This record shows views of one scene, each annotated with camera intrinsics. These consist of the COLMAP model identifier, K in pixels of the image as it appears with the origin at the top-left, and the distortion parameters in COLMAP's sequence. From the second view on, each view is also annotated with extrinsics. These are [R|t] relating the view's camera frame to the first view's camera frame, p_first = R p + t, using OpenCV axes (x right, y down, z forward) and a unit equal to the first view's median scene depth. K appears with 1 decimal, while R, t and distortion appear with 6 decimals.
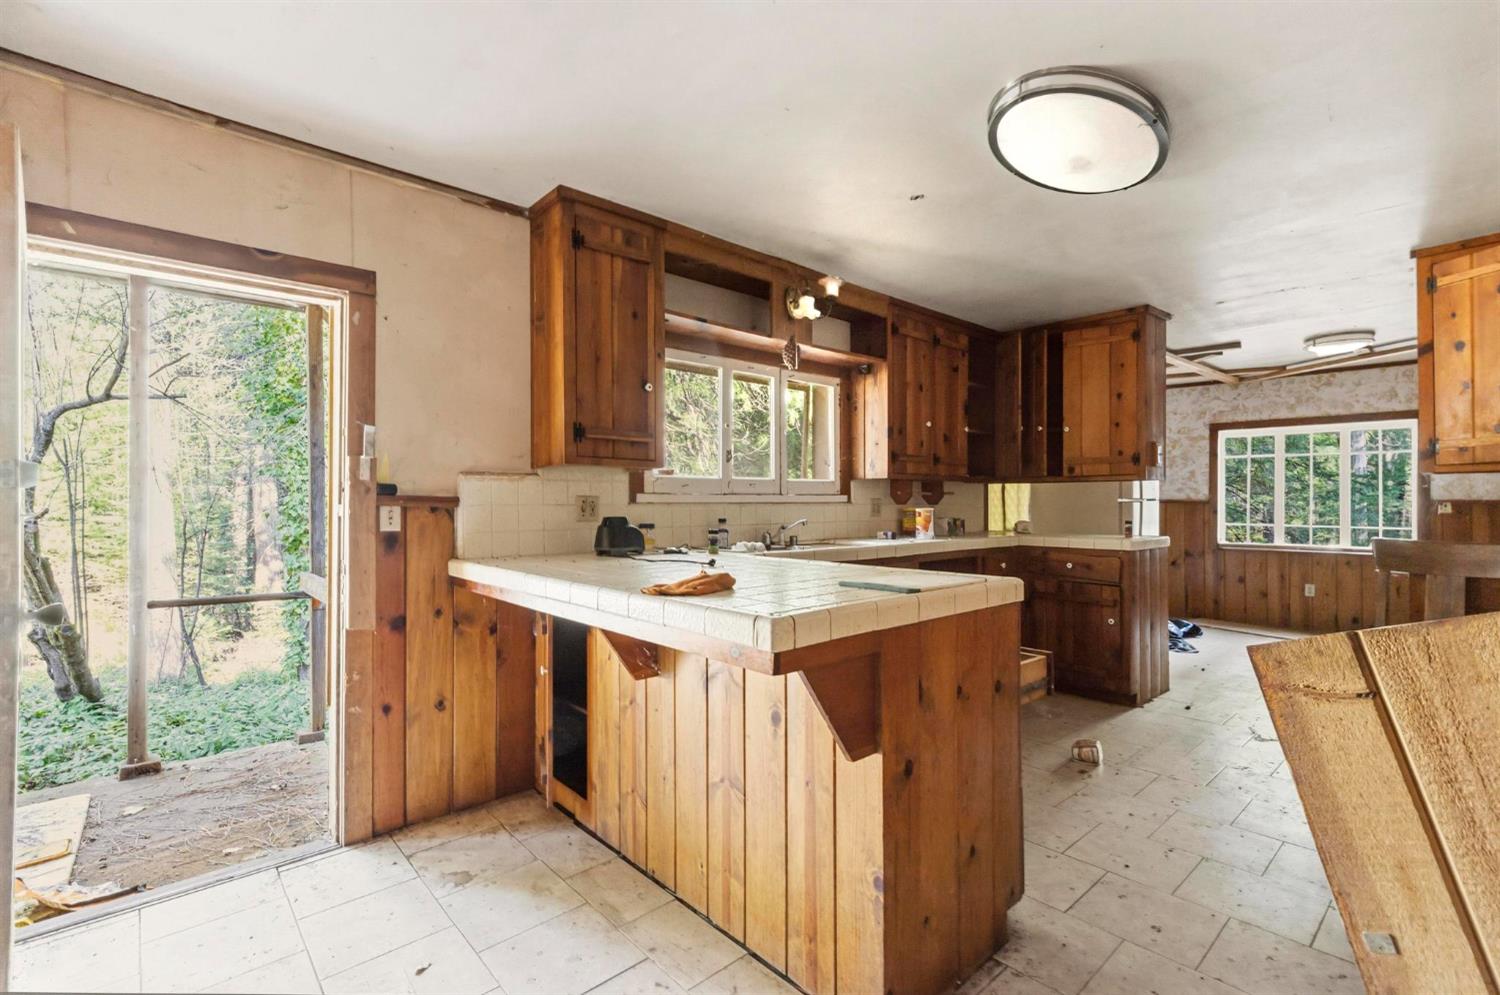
lens RADIAL K [[672.9, 0, 763.4], [0, 672.9, 497.9], [0, 0, 1]] dist [0.004414, -0.000343]
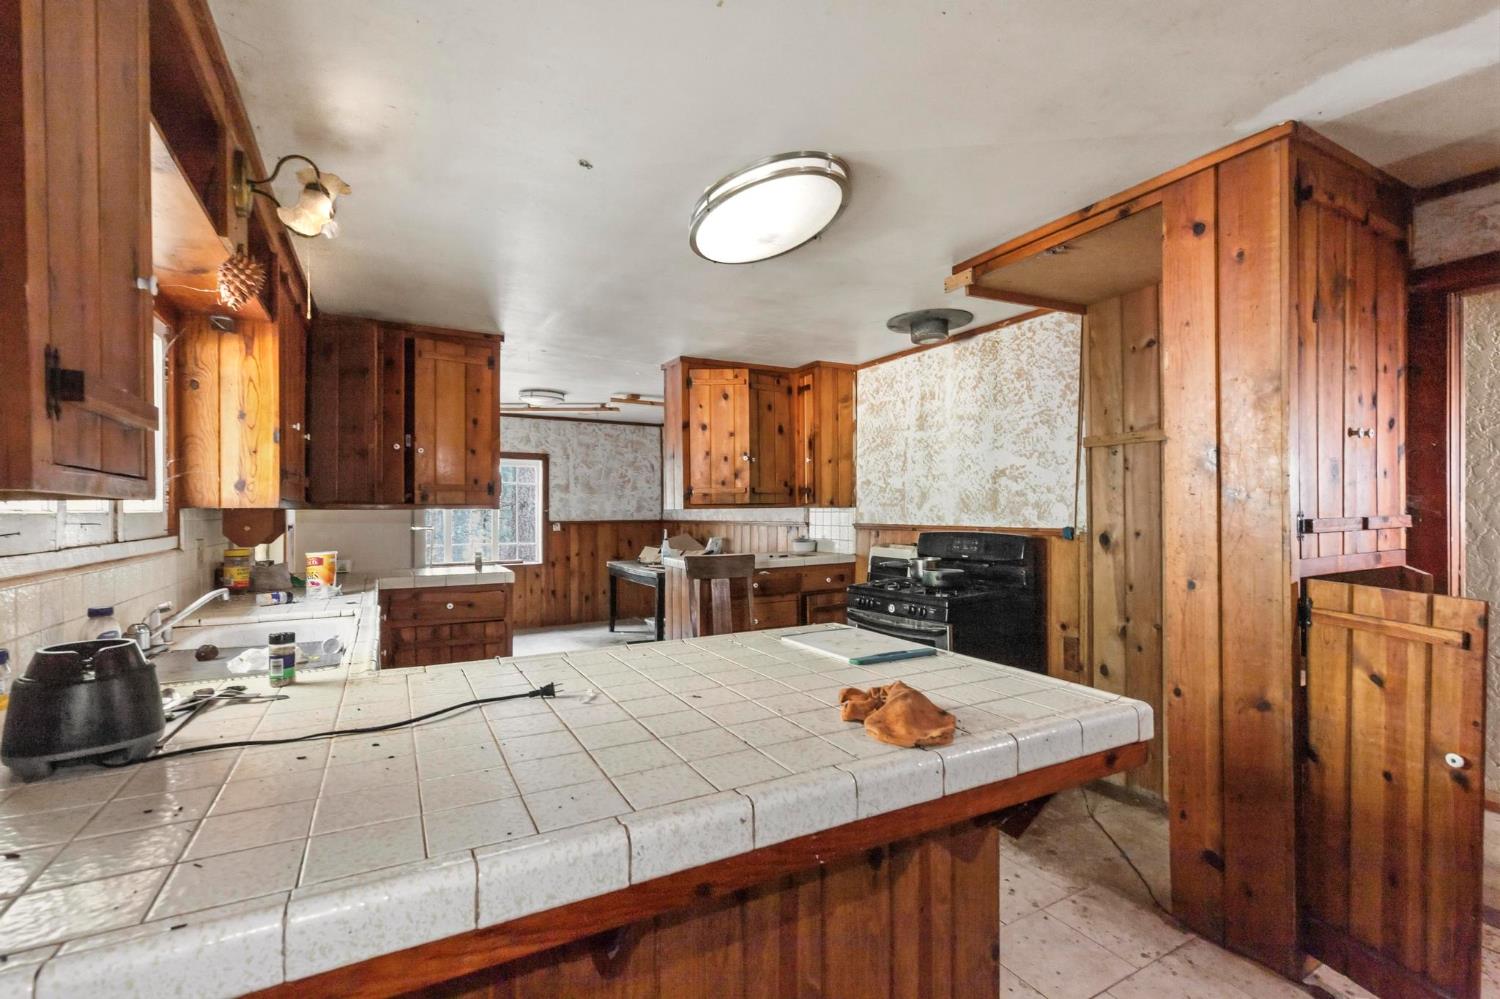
lens RADIAL K [[672.9, 0, 762.0], [0, 672.9, 509.0], [0, 0, 1]] dist [0.004414, -0.000343]
pose [[0.222791, 0.002787, 0.974862, -0.299612], [-0.003136, 0.999993, -0.002142, -0.025767], [-0.974861, -0.002580, 0.222798, 0.373721]]
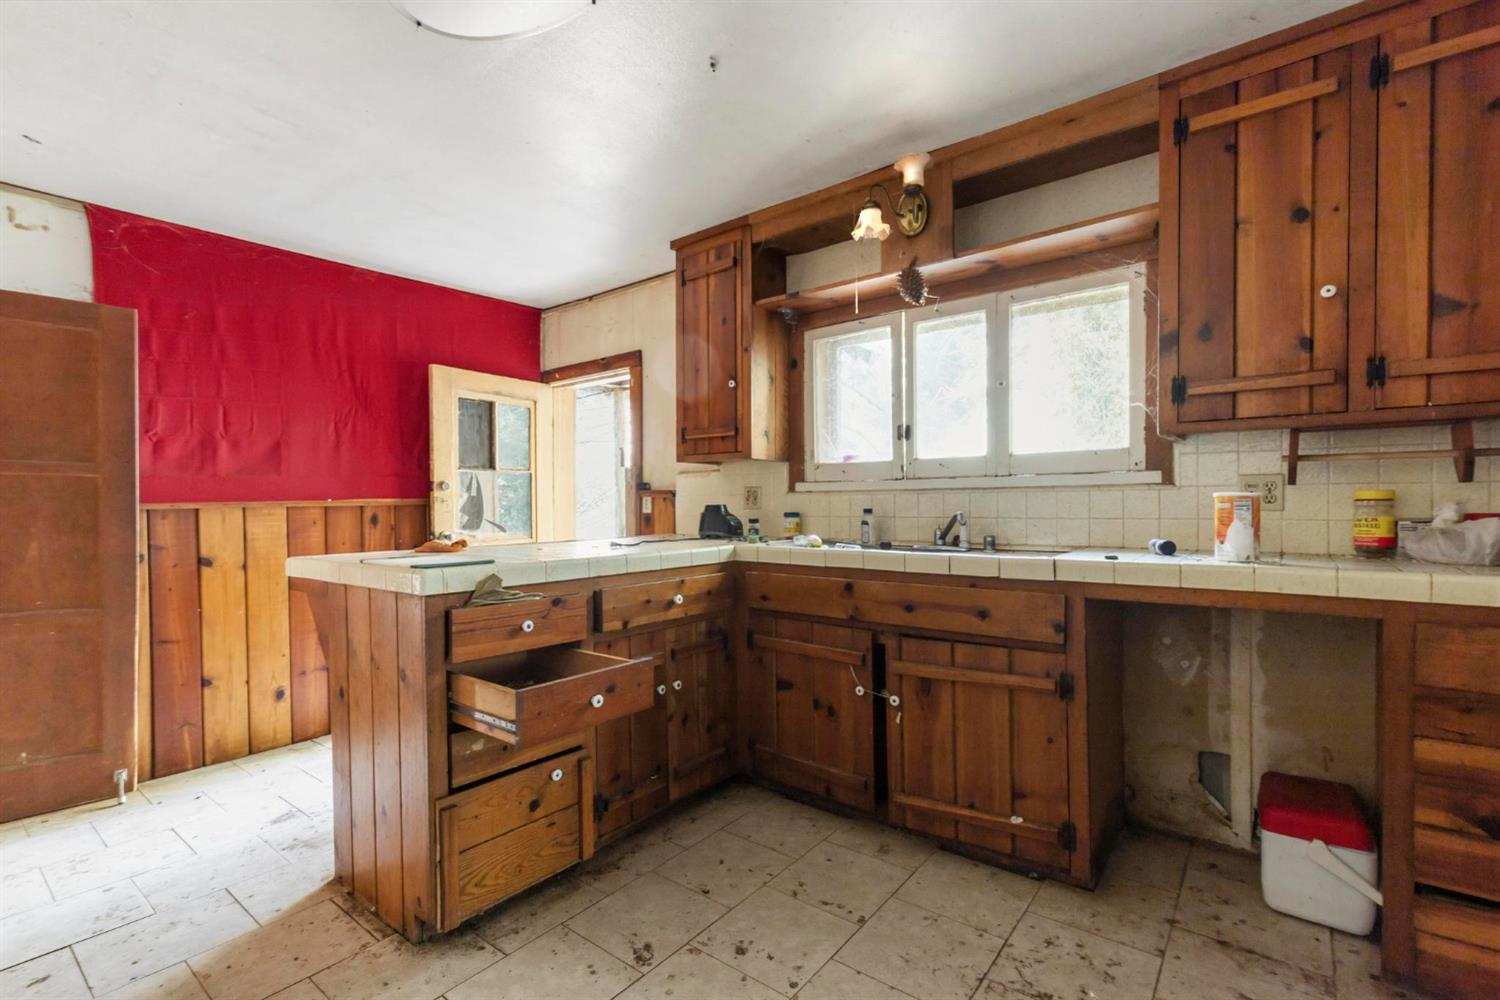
lens RADIAL K [[672.9, 0, 754.9], [0, 672.9, 507.2], [0, 0, 1]] dist [0.004414, -0.000343]
pose [[0.171275, 0.005423, -0.985208, 0.573160], [0.016286, 0.999833, 0.008334, 0.014970], [0.985089, -0.017473, 0.171158, 0.547542]]
